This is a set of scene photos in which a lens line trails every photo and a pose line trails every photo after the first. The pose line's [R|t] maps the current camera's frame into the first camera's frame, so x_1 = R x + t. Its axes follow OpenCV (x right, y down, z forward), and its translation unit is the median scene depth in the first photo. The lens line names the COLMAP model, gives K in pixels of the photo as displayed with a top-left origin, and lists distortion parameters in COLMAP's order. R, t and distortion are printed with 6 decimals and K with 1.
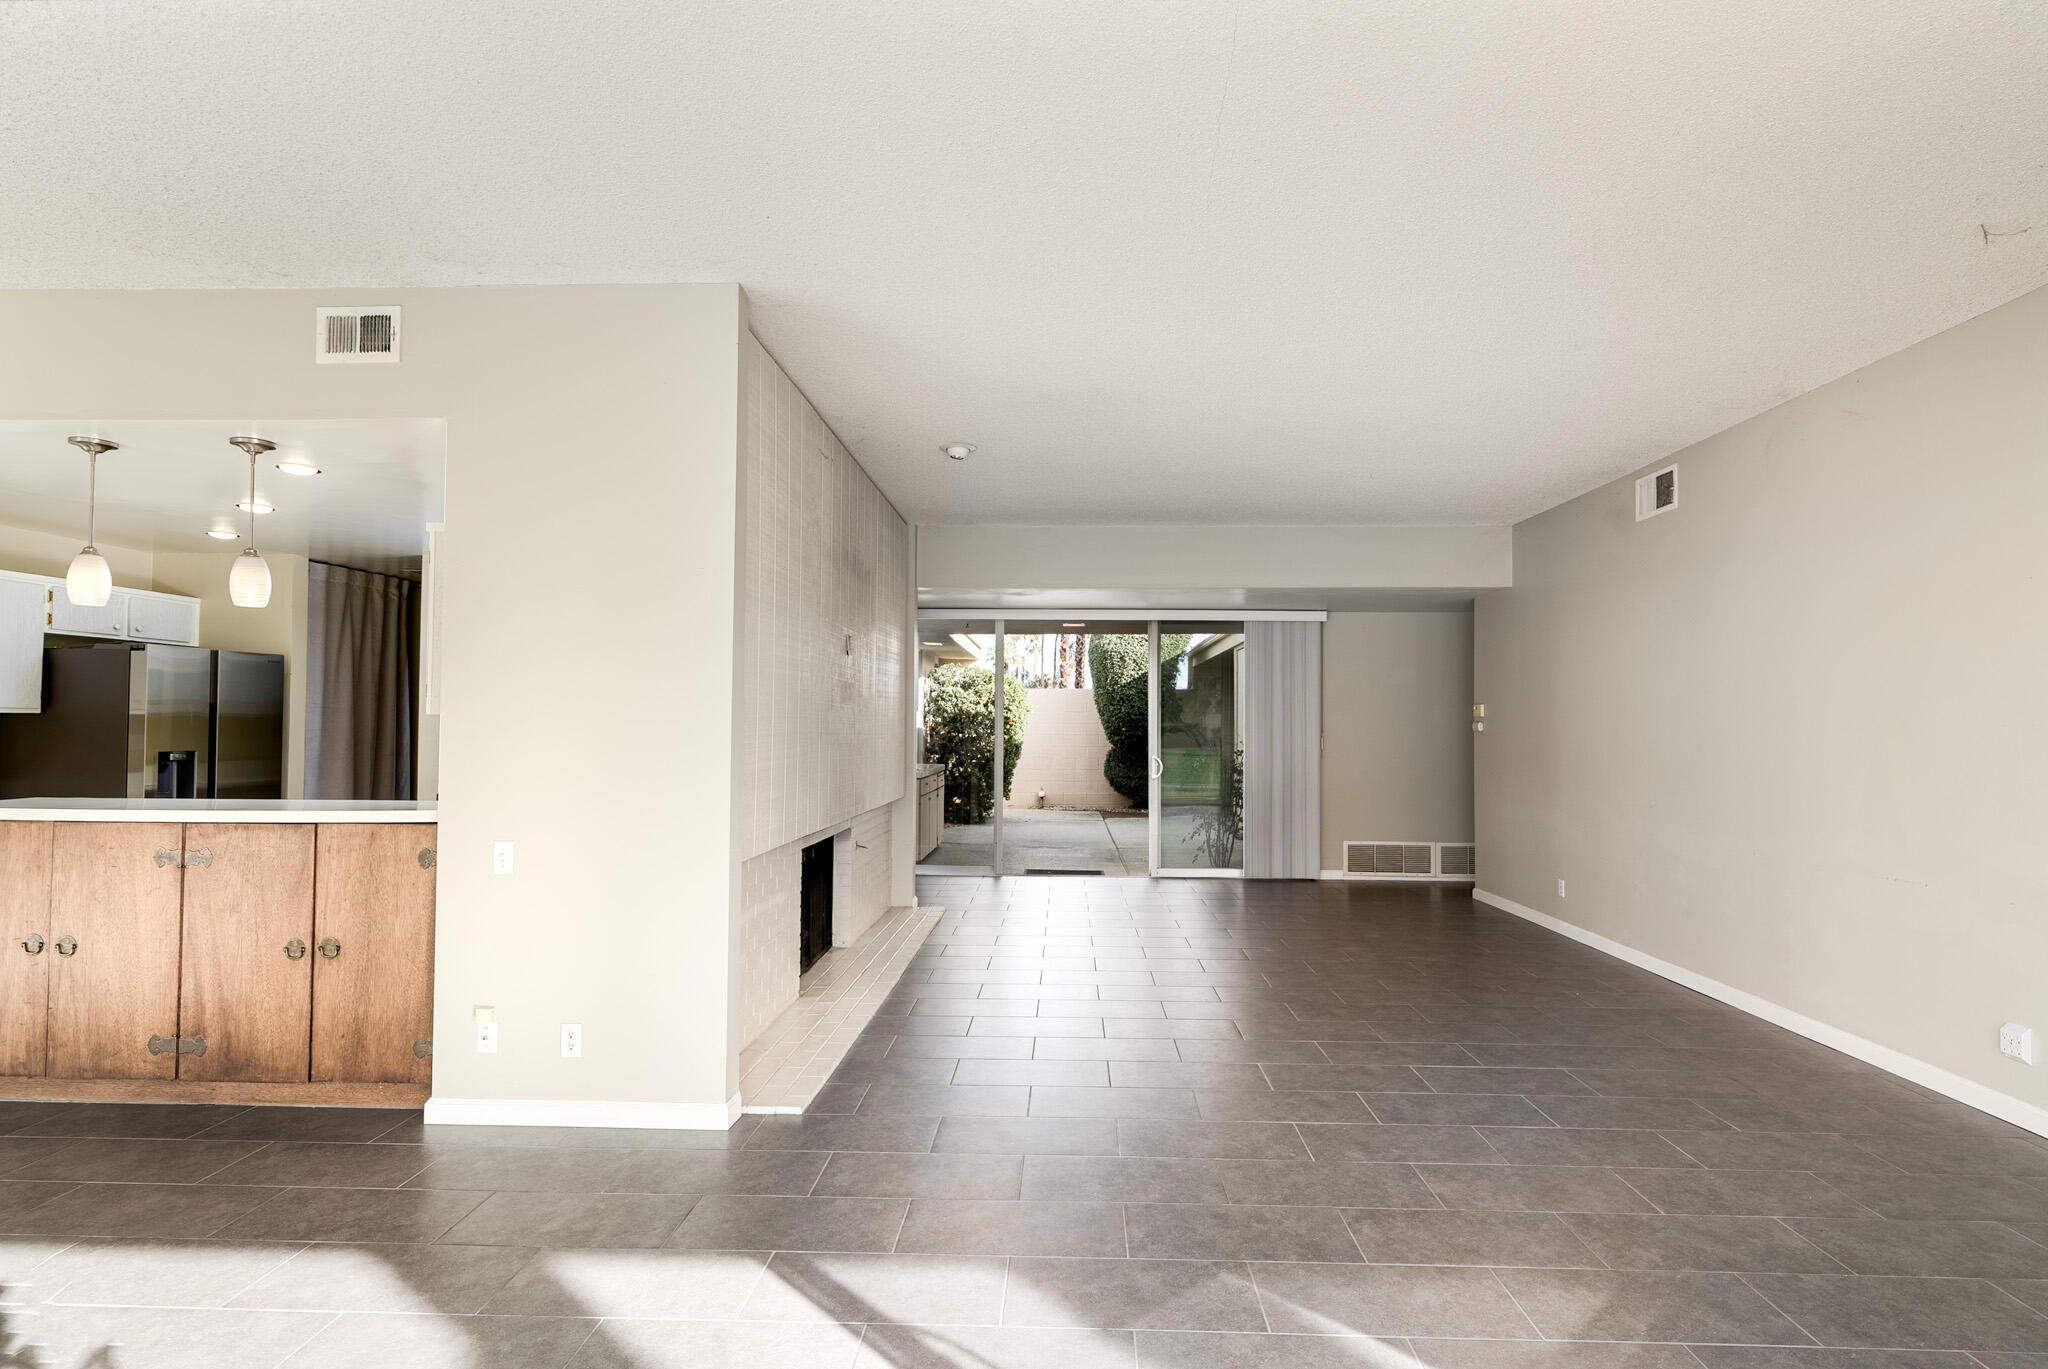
lens RADIAL K [[1016.6, 0, 1029.9], [0, 1016.6, 698.4], [0, 0, 1]] dist [0.001437, 0.000084]
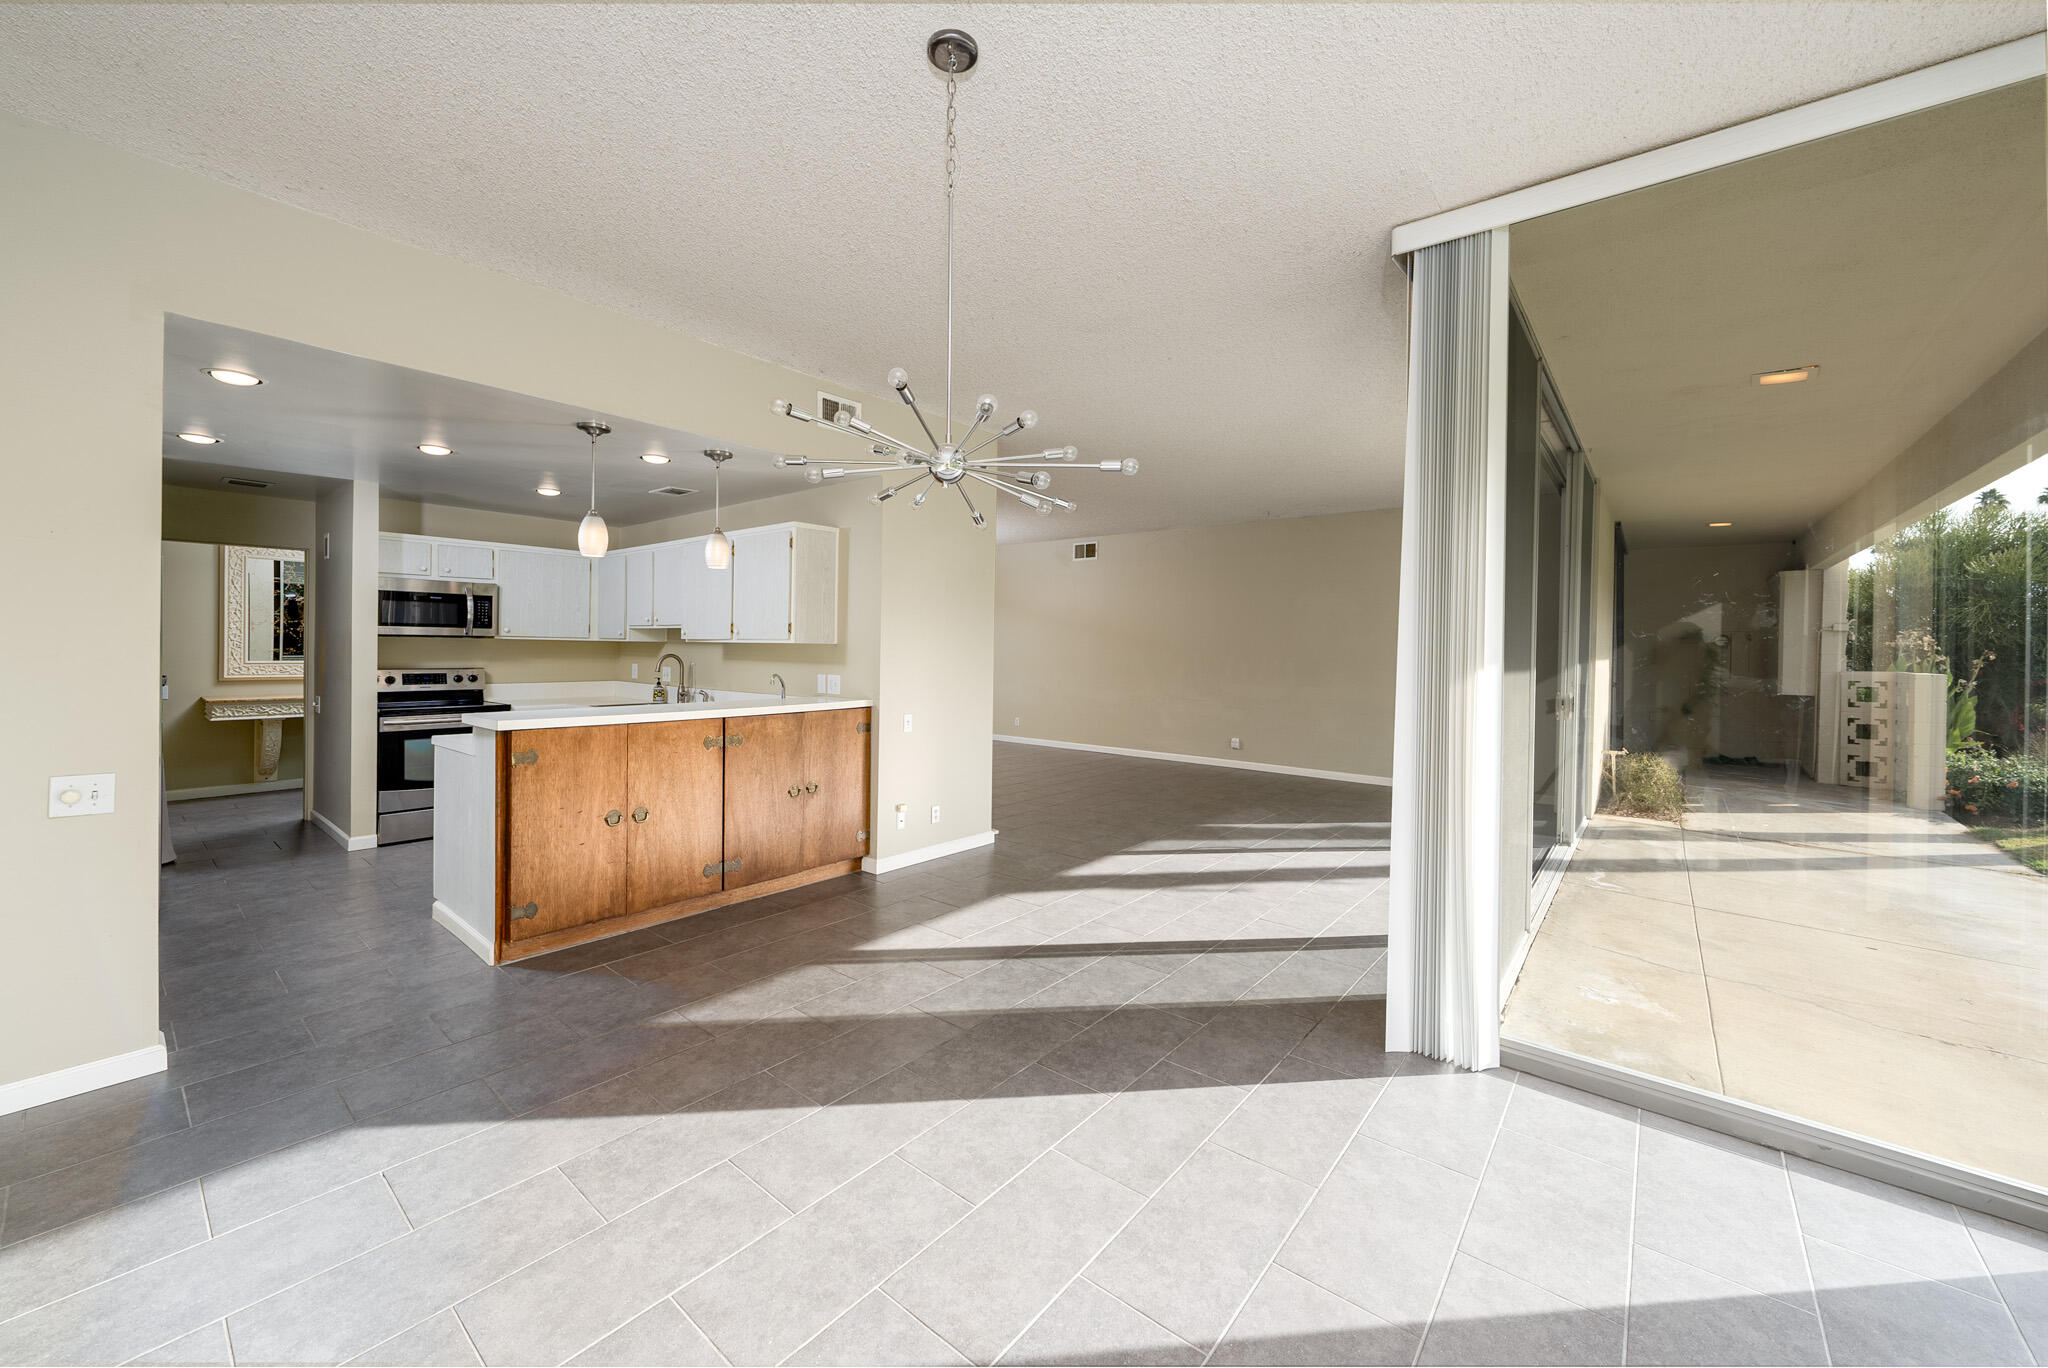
lens RADIAL K [[734.0, 0, 1019.5], [0, 734.0, 656.9], [0, 0, 1]] dist [-0.000595, -0.000026]
pose [[0.637548, -0.007361, 0.770376, -1.378249], [-0.030969, 0.998901, 0.035174, -0.015480], [-0.769788, -0.046283, 0.636620, 0.005004]]
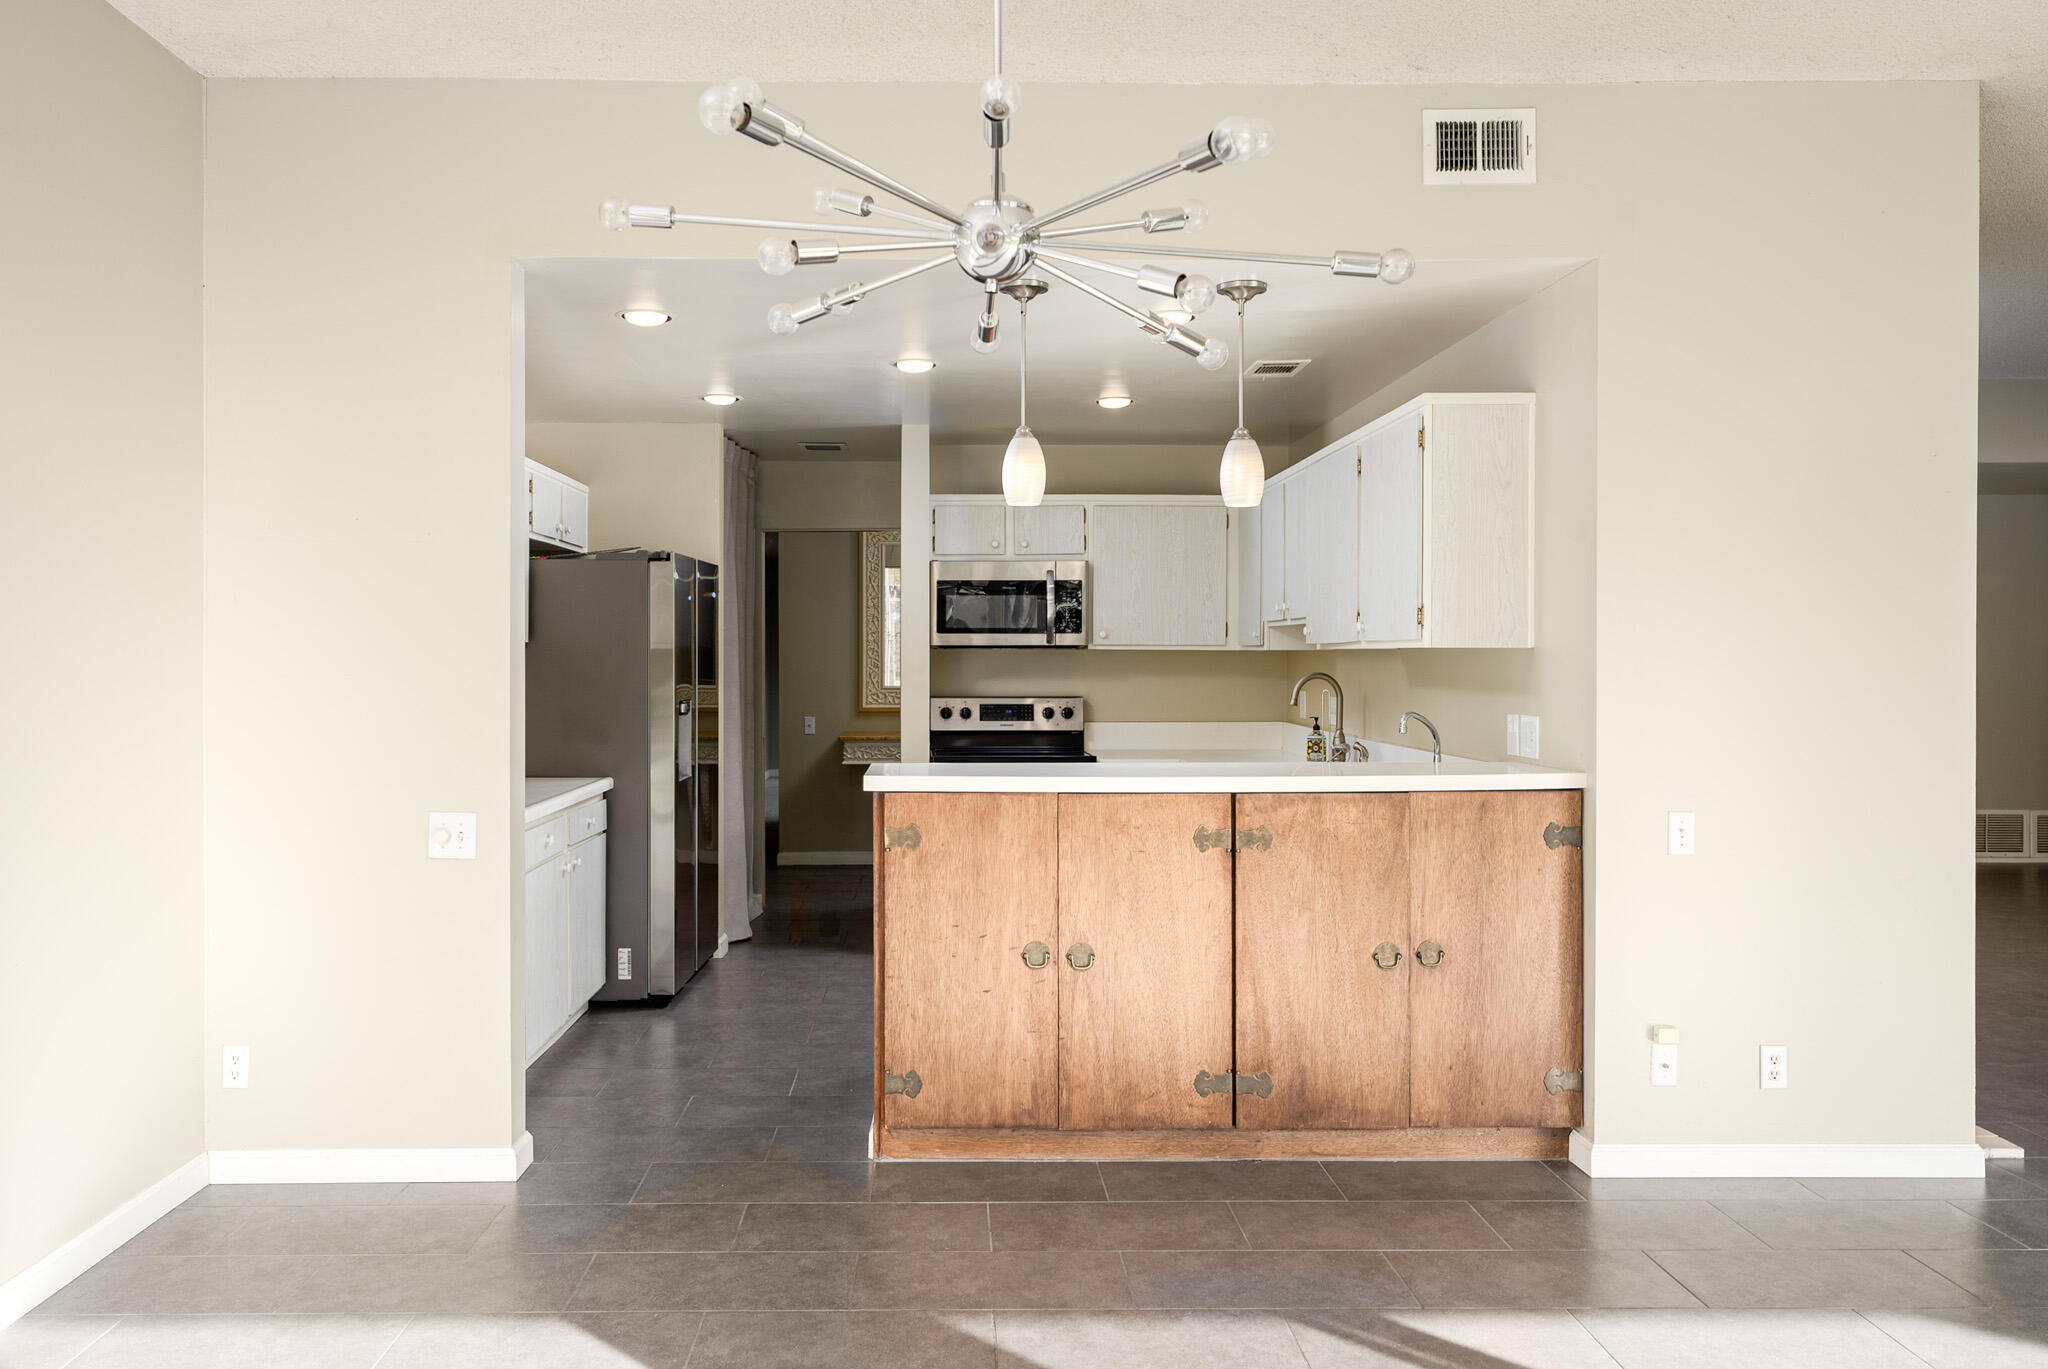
lens RADIAL K [[1476.2, 0, 1020.5], [0, 1476.2, 654.7], [0, 0, 1]] dist [0.005954, -0.000822]
pose [[0.999096, -0.006987, 0.041939, -1.039498], [0.005815, 0.999591, 0.027997, -0.012941], [-0.042118, -0.027728, 0.998728, -0.091258]]
